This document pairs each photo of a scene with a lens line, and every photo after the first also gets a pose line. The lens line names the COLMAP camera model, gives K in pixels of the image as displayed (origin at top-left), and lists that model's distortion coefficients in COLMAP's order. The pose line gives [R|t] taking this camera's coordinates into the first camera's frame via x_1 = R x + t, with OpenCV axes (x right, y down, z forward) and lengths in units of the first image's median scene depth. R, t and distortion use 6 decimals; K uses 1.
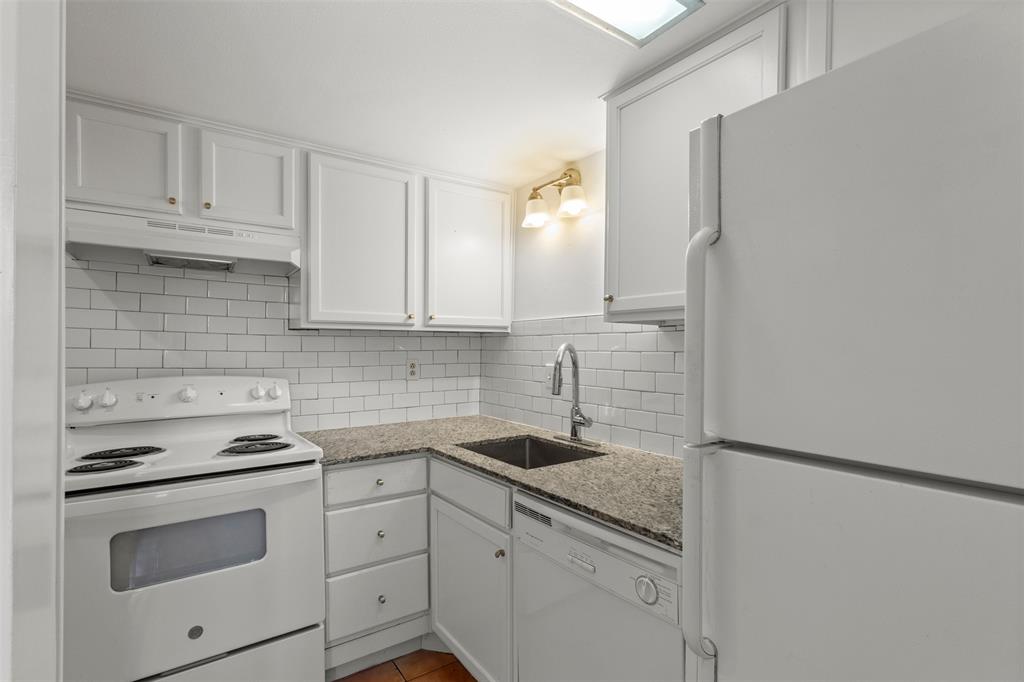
lens RADIAL K [[478.5, 0, 507.9], [0, 478.5, 346.4], [0, 0, 1]] dist [0.000701, 0.001237]
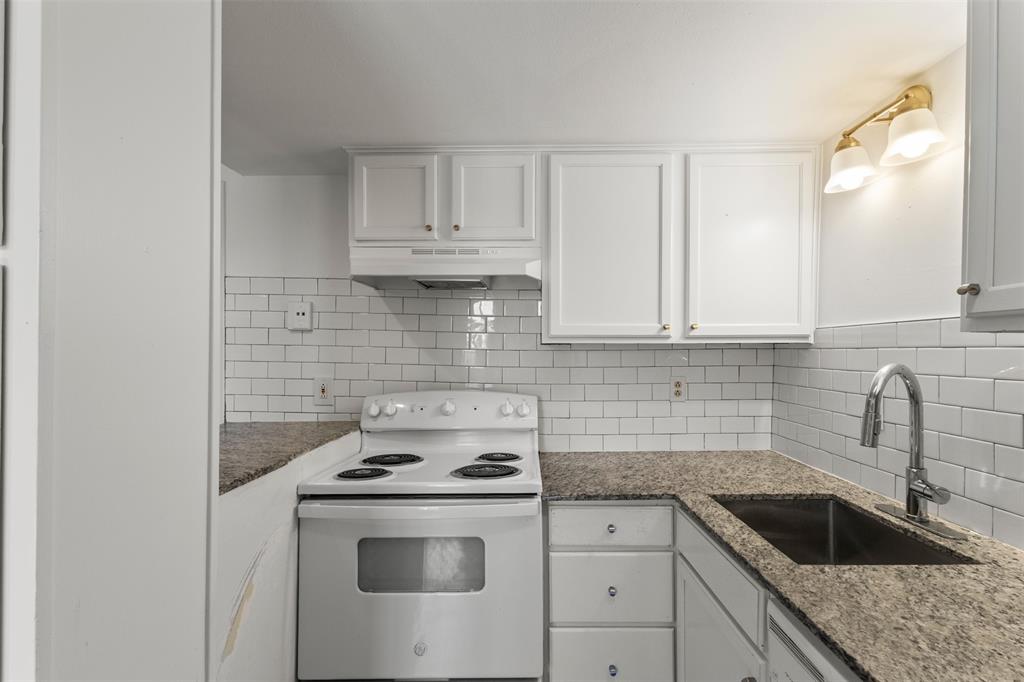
lens RADIAL K [[478.5, 0, 540.1], [0, 478.5, 350.3], [0, 0, 1]] dist [0.000701, 0.001237]
pose [[0.825049, -0.001658, -0.565059, 0.097717], [0.003152, 0.999994, 0.001668, -0.027762], [0.565053, -0.003157, 0.825049, 0.228348]]
